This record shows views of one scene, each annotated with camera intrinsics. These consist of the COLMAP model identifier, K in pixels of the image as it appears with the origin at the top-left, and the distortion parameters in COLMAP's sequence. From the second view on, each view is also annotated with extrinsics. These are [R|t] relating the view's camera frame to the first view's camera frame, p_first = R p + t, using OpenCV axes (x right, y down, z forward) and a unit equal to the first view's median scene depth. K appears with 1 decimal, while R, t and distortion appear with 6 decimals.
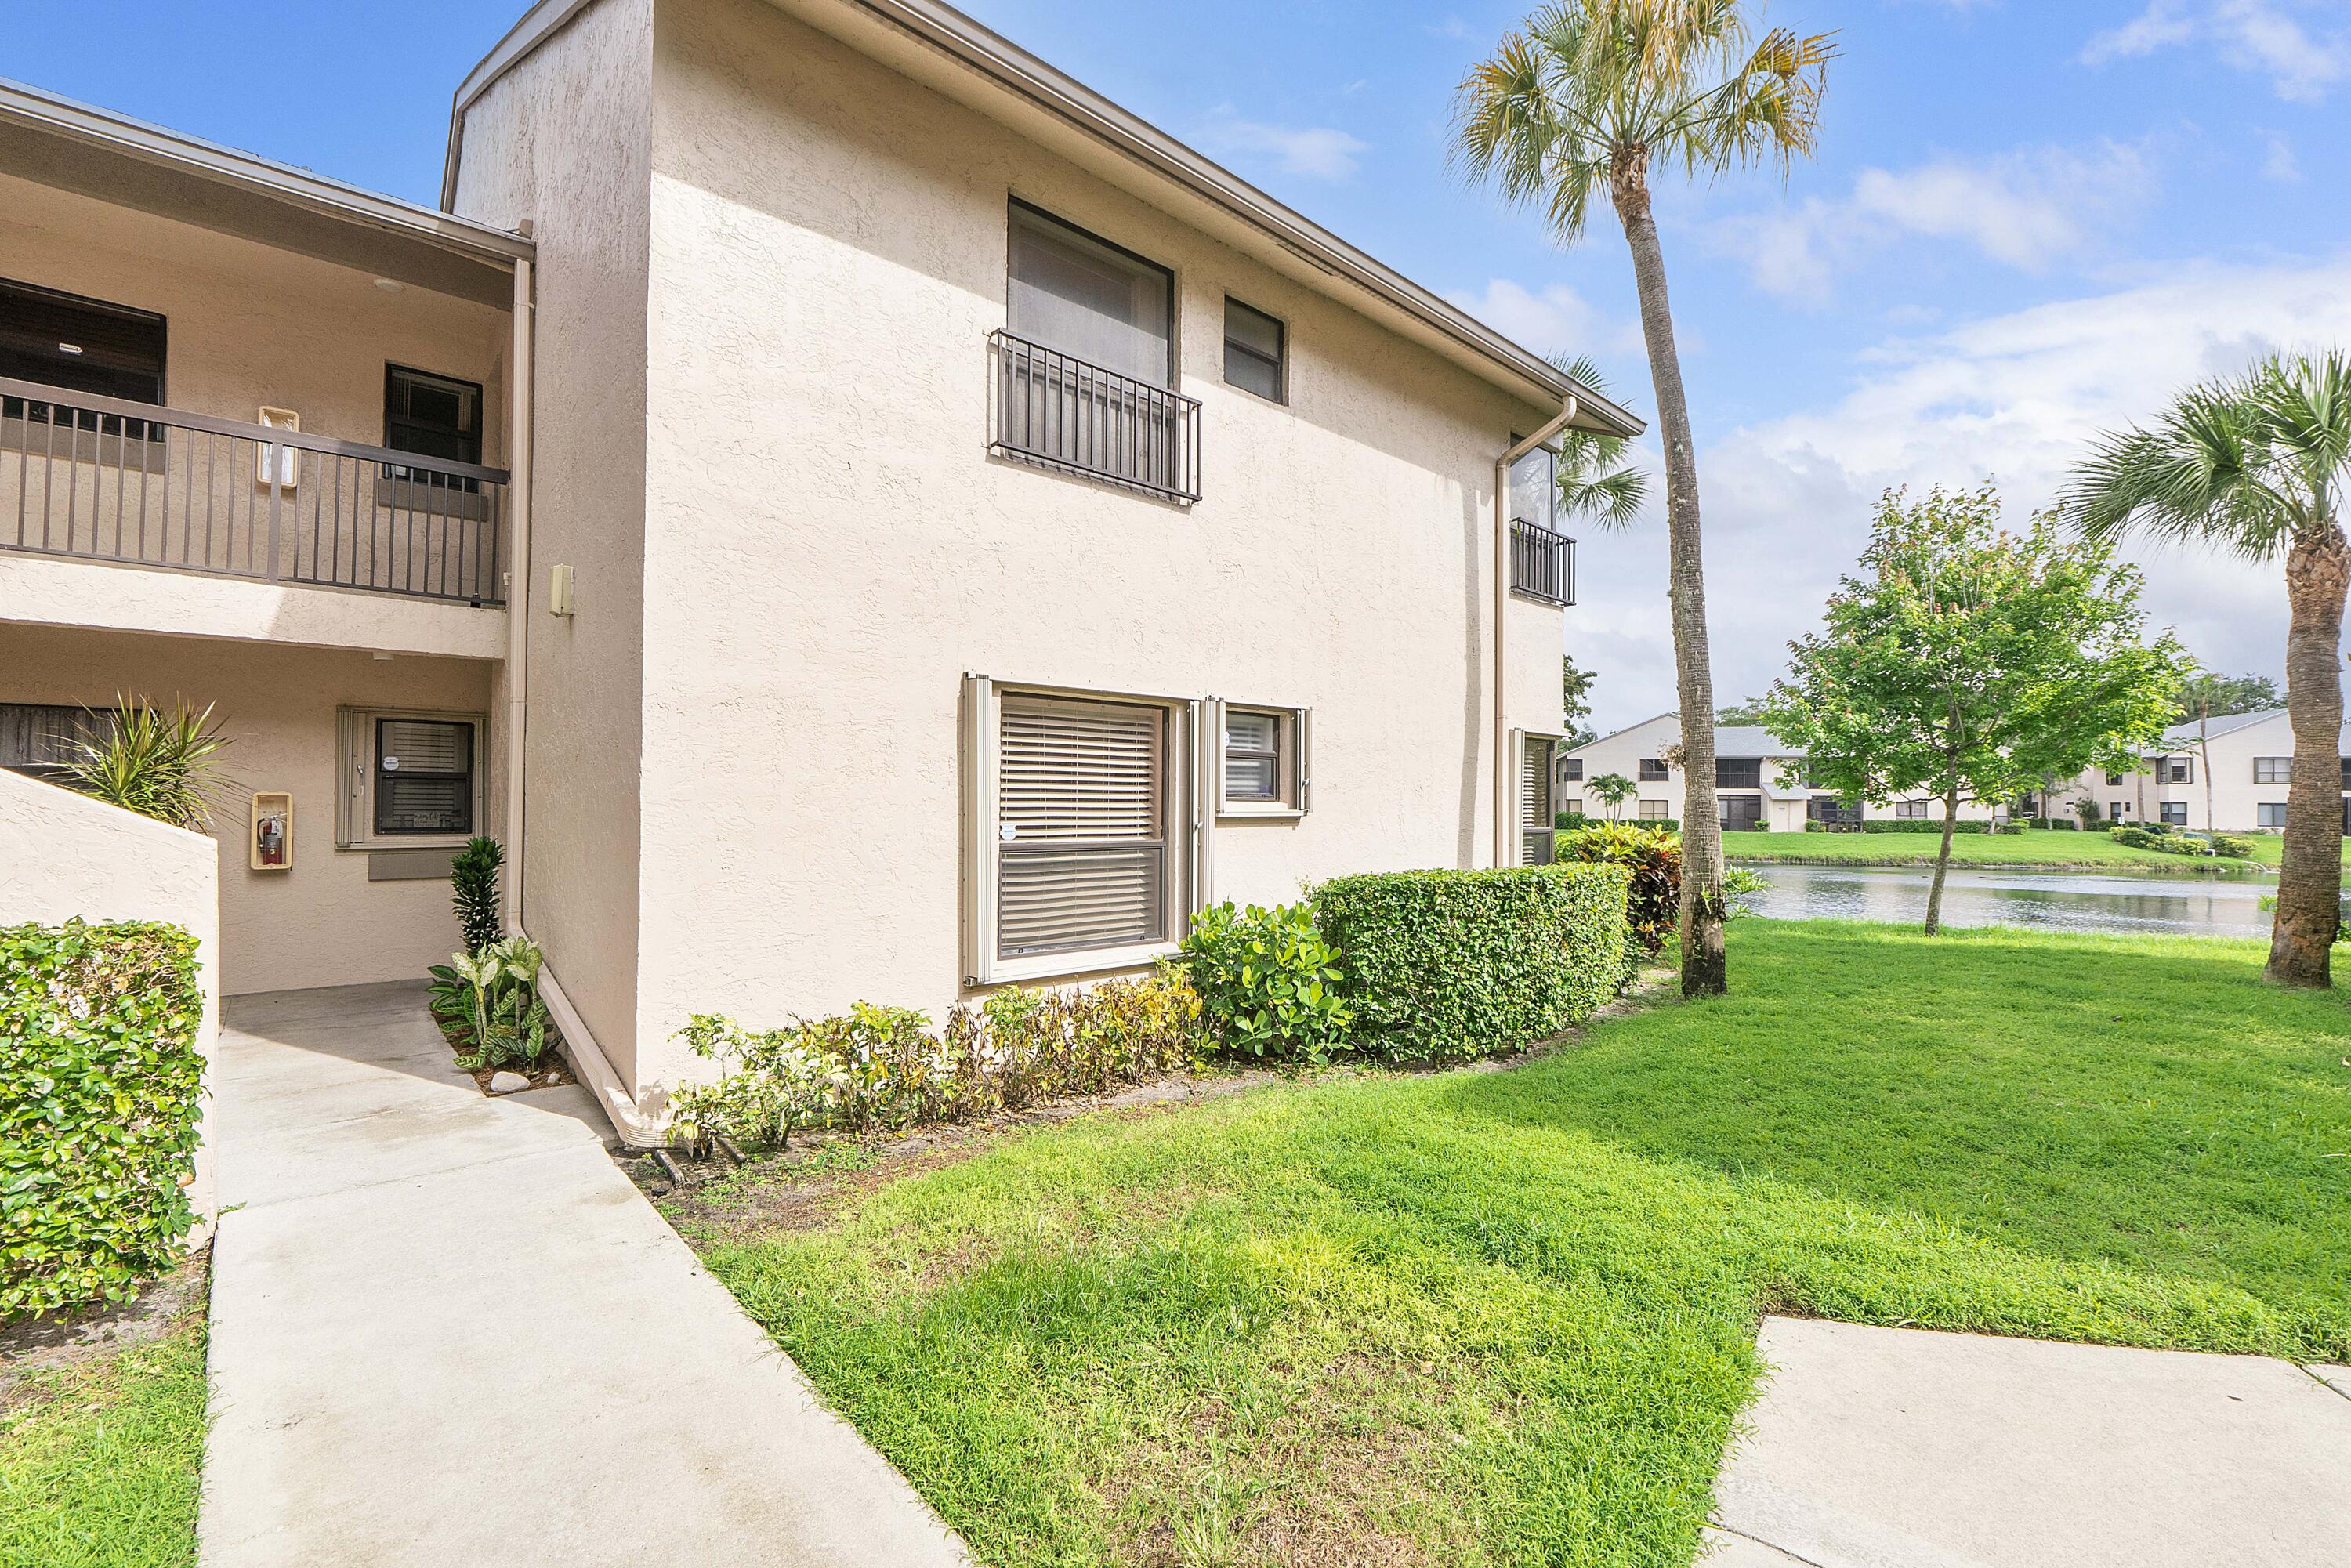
lens RADIAL K [[1002.7, 0, 1174.1], [0, 1002.7, 782.8], [0, 0, 1]] dist [-0.007915, 0.000849]
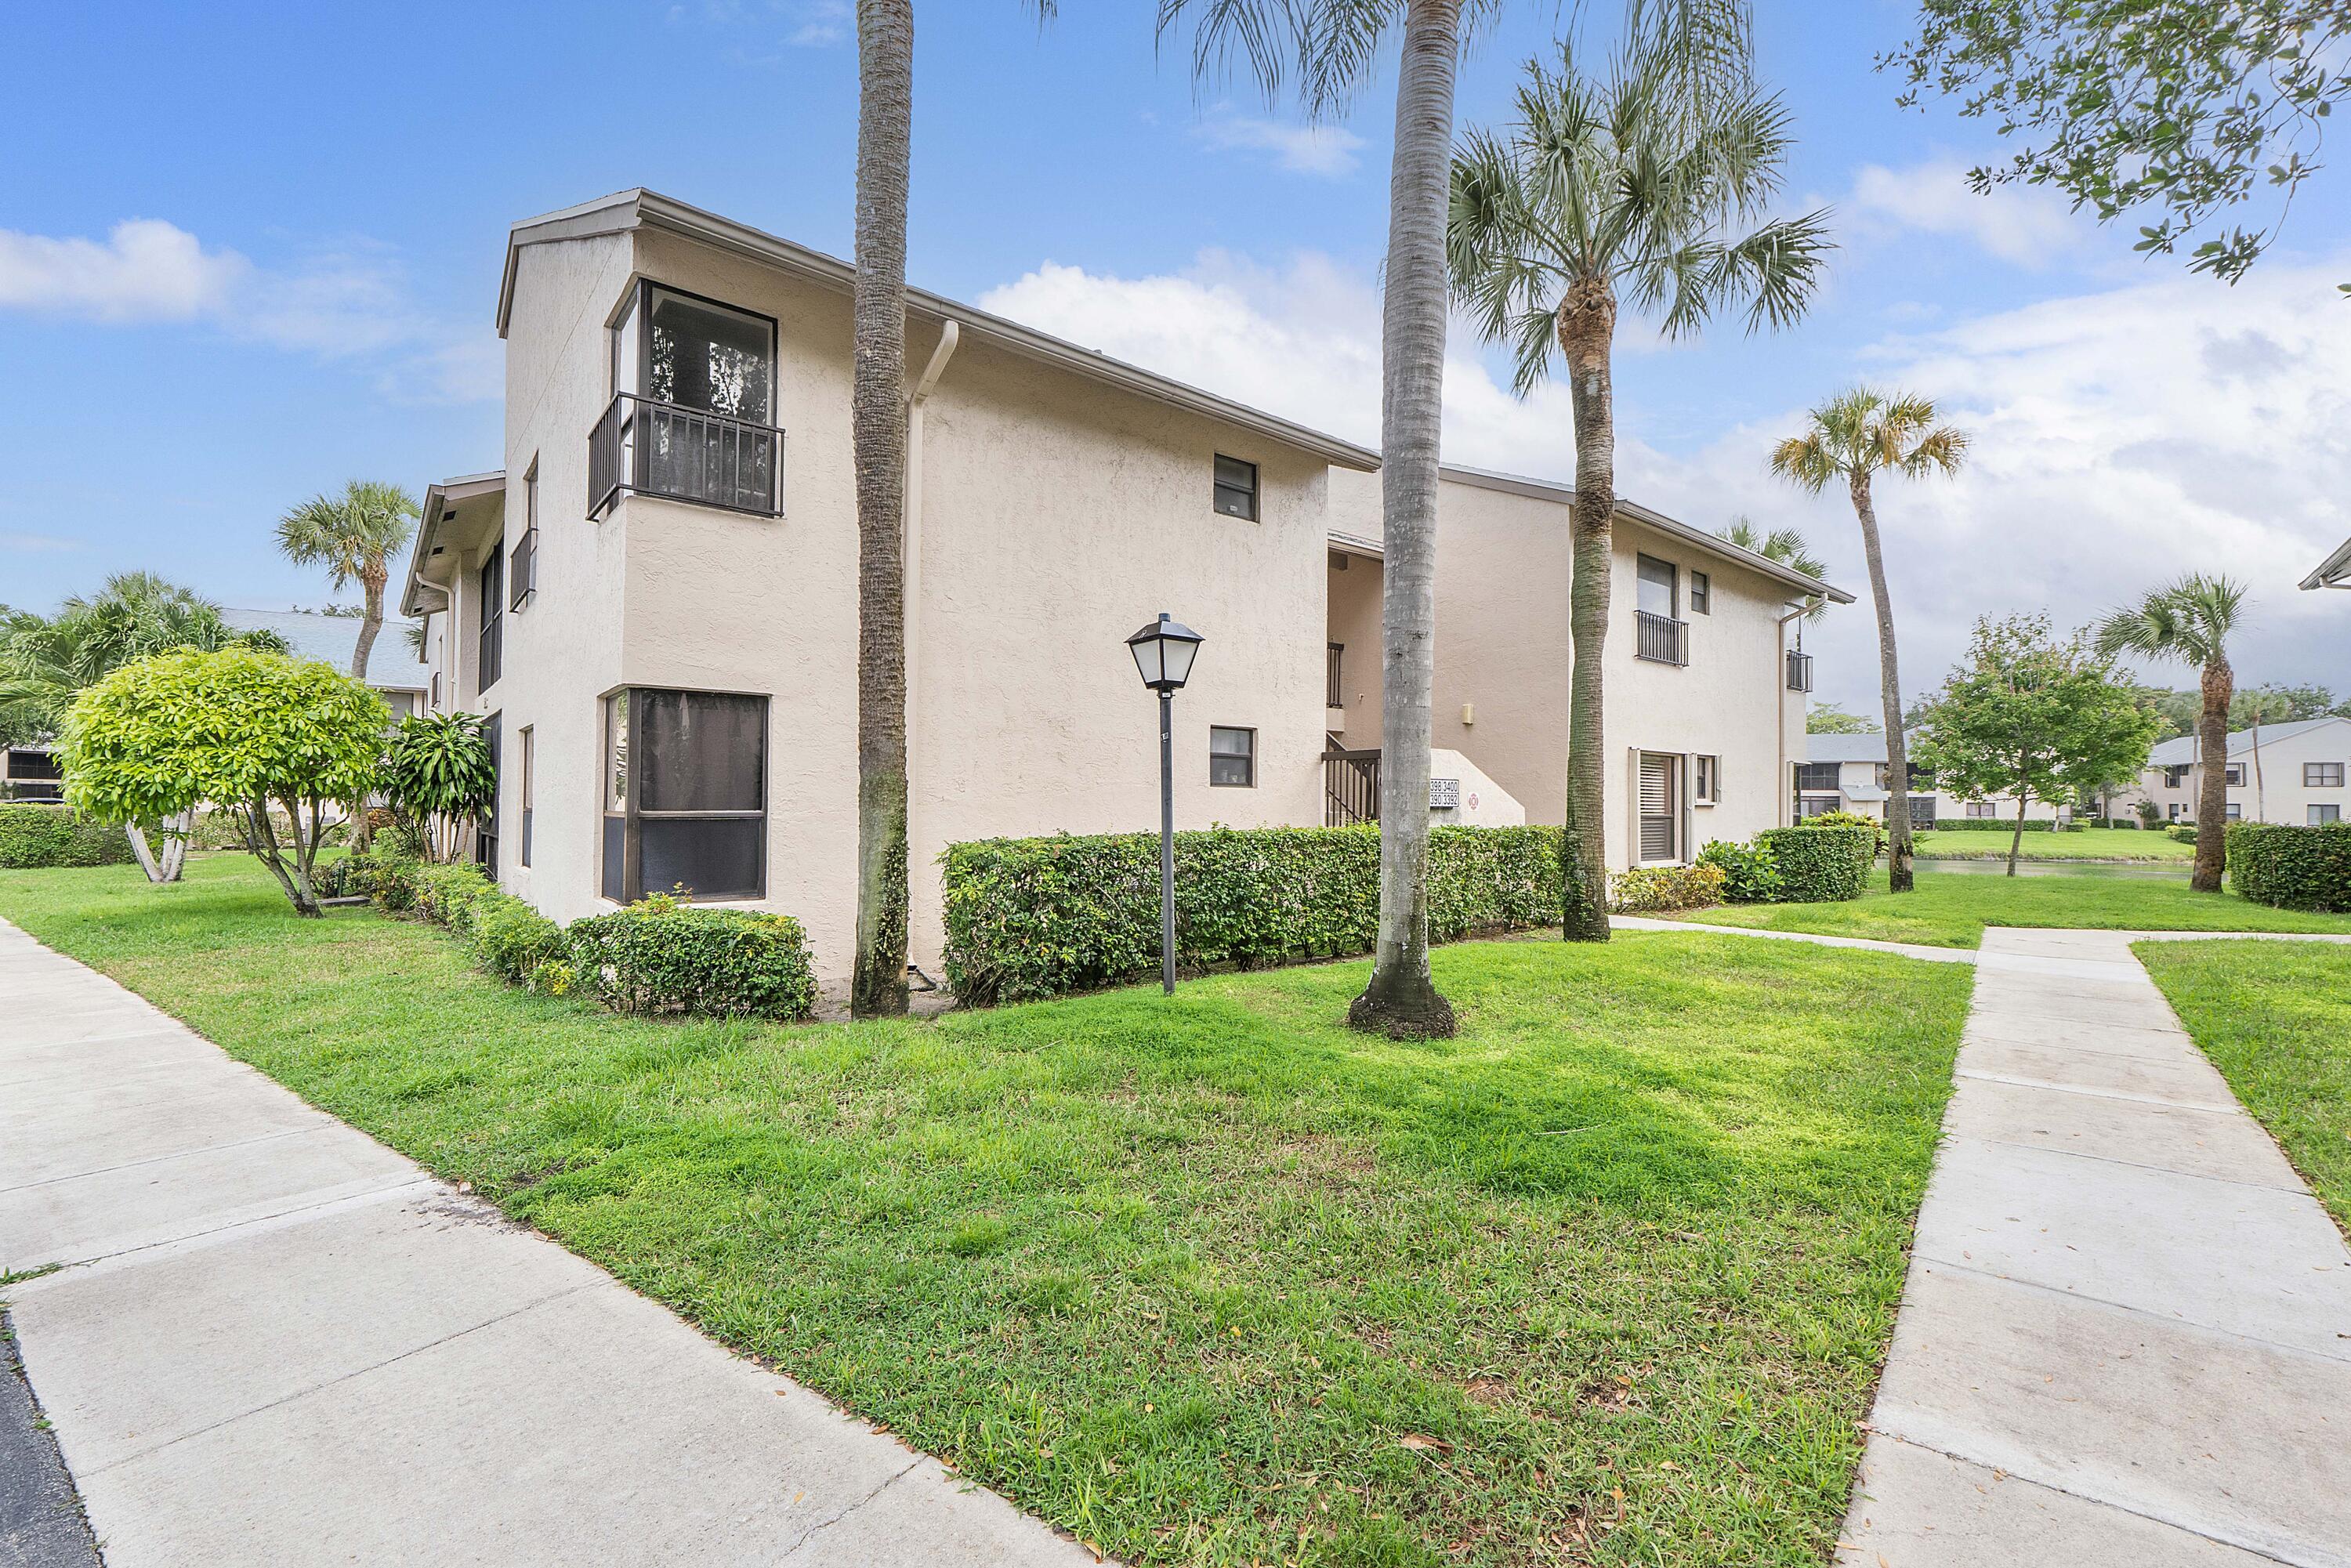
lens RADIAL K [[1002.7, 0, 1180.7], [0, 1002.7, 779.6], [0, 0, 1]] dist [-0.007915, 0.000849]
pose [[0.999365, 0.001690, -0.035599, -0.559968], [-0.001806, 0.999993, -0.003234, -0.007270], [0.035593, 0.003296, 0.999361, -0.705176]]
